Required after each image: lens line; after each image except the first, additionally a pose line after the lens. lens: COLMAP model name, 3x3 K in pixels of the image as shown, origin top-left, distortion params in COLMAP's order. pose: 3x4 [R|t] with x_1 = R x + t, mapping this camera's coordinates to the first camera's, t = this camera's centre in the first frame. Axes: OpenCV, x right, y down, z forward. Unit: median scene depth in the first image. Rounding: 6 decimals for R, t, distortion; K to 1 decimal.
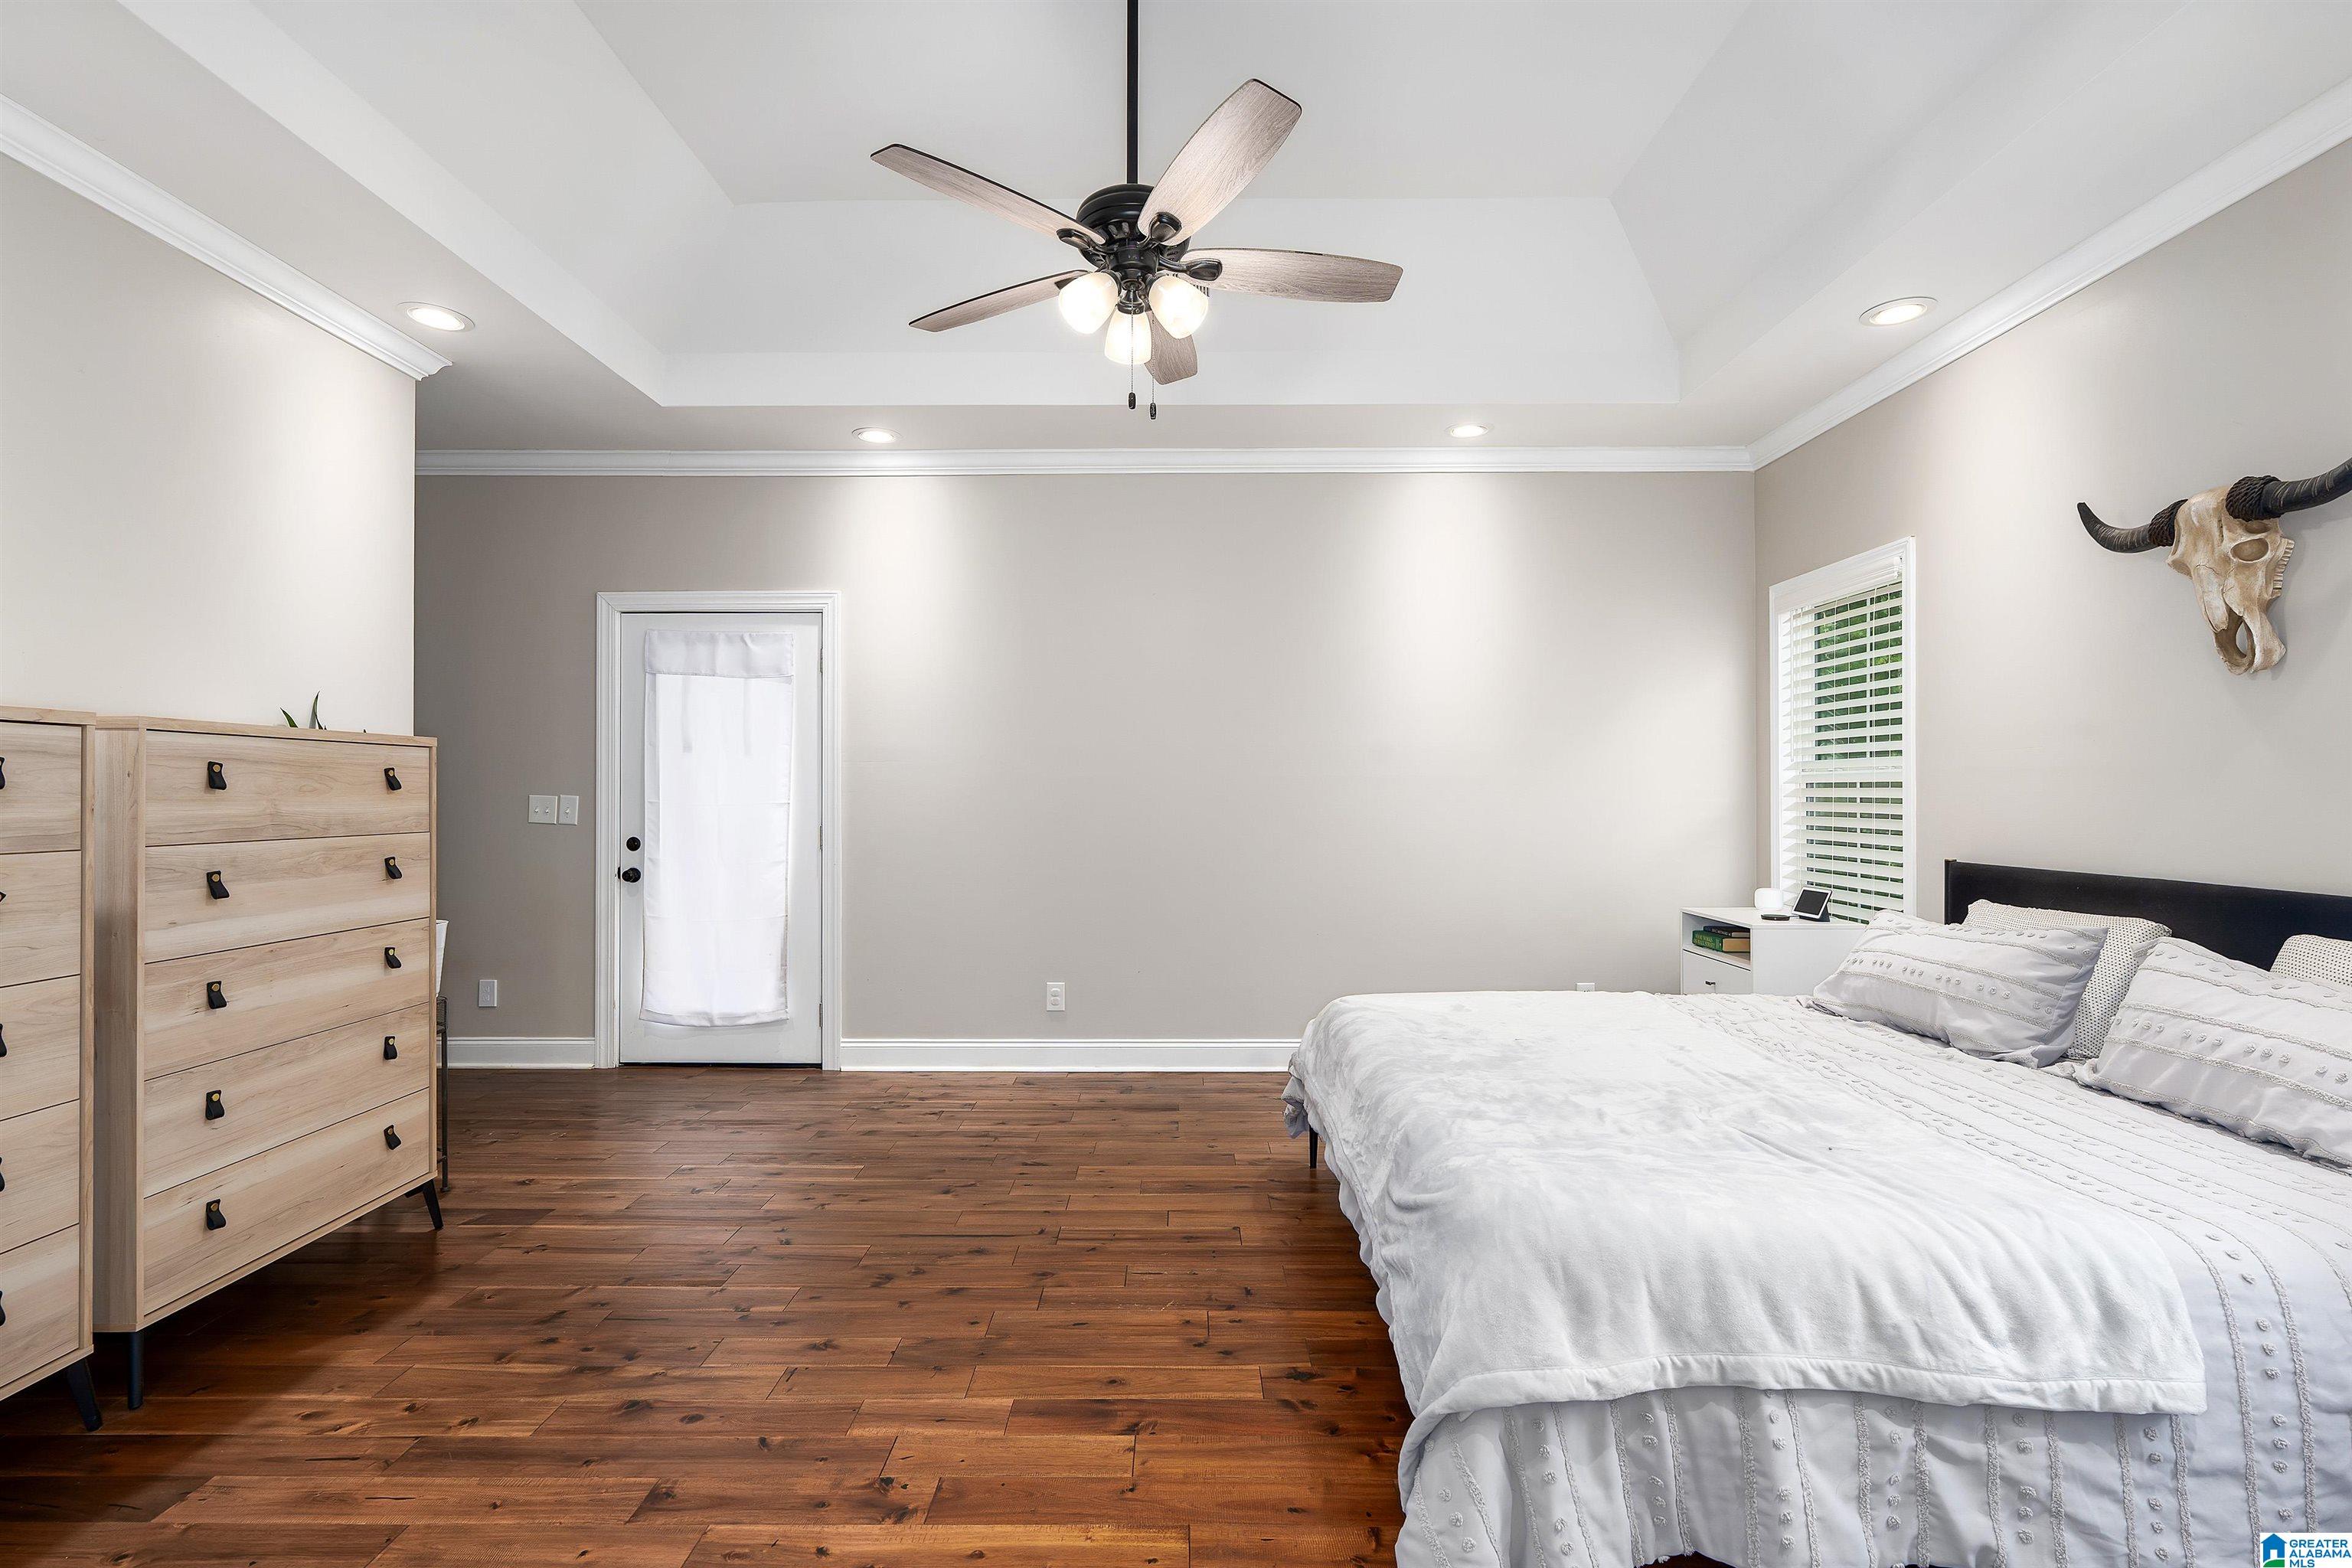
lens RADIAL K [[1075.6, 0, 1176.0], [0, 1075.6, 784.0], [0, 0, 1]] dist [0.000968, 0.000237]
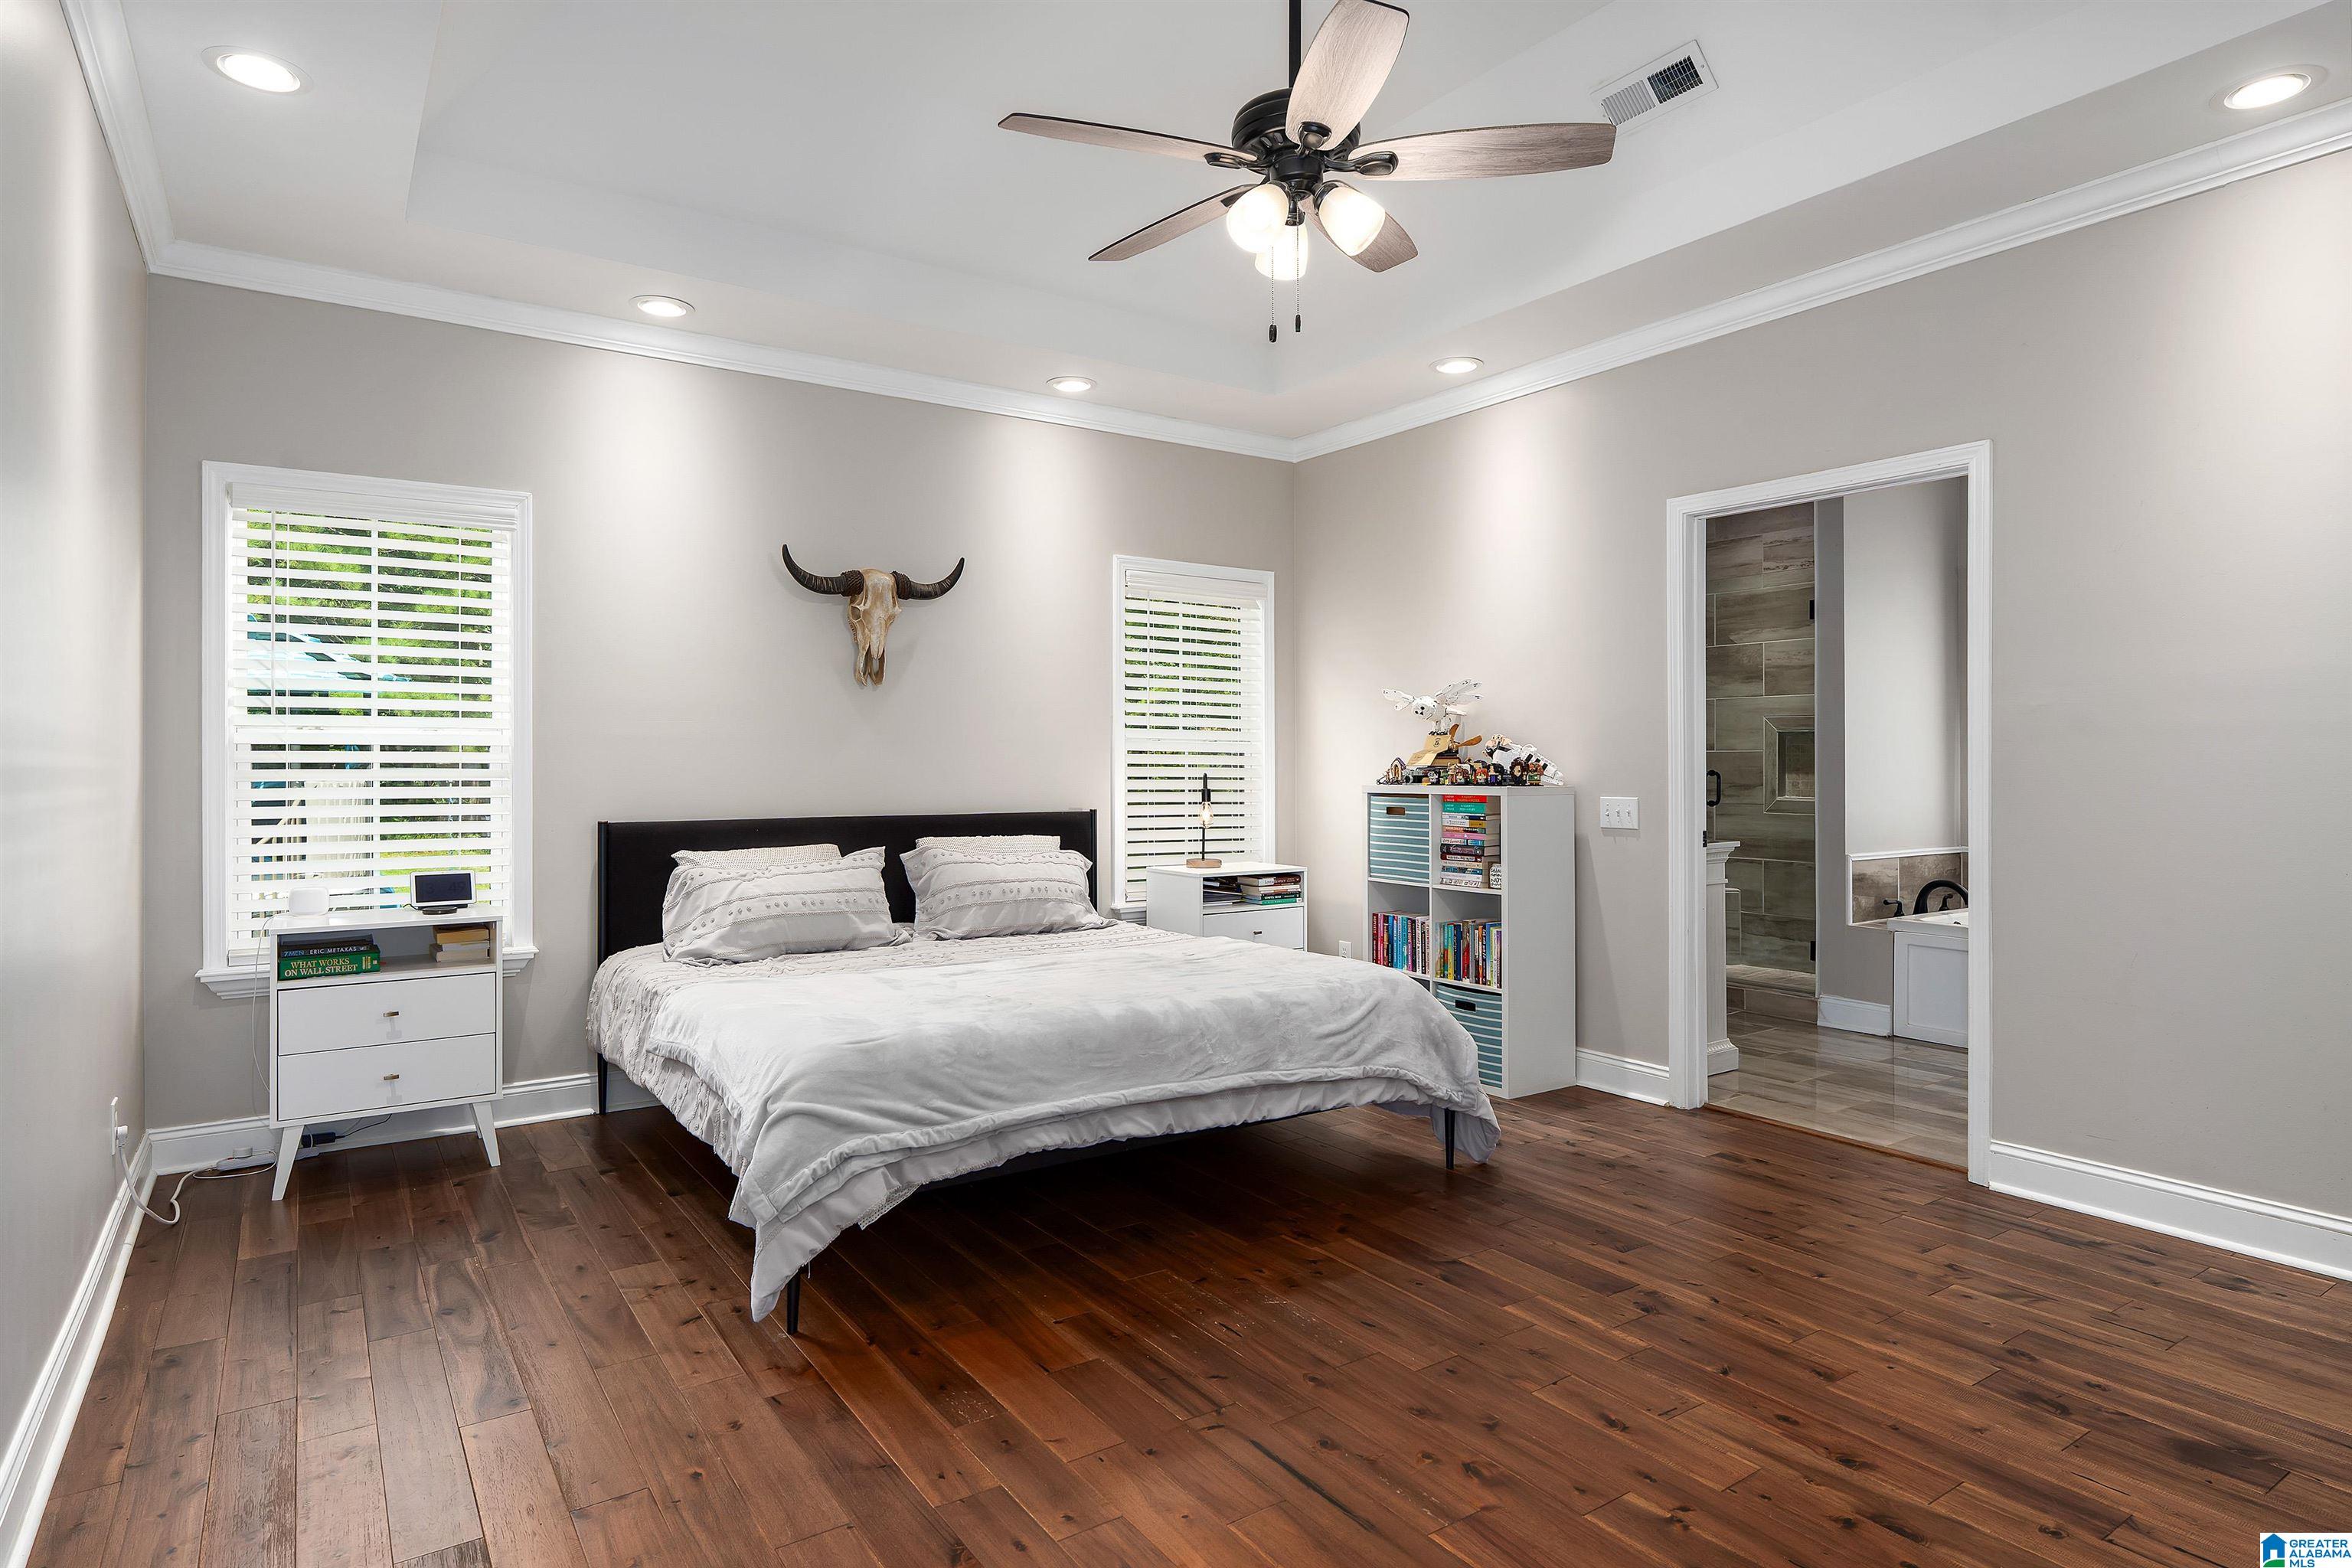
lens RADIAL K [[1276.4, 0, 1176.0], [0, 1276.4, 784.0], [0, 0, 1]] dist [-0.000863, -0.000348]
pose [[-0.569913, -0.012634, 0.821608, -0.946692], [-0.007848, 0.999920, 0.009932, 0.024623], [-0.821667, -0.000788, -0.569967, 1.860008]]
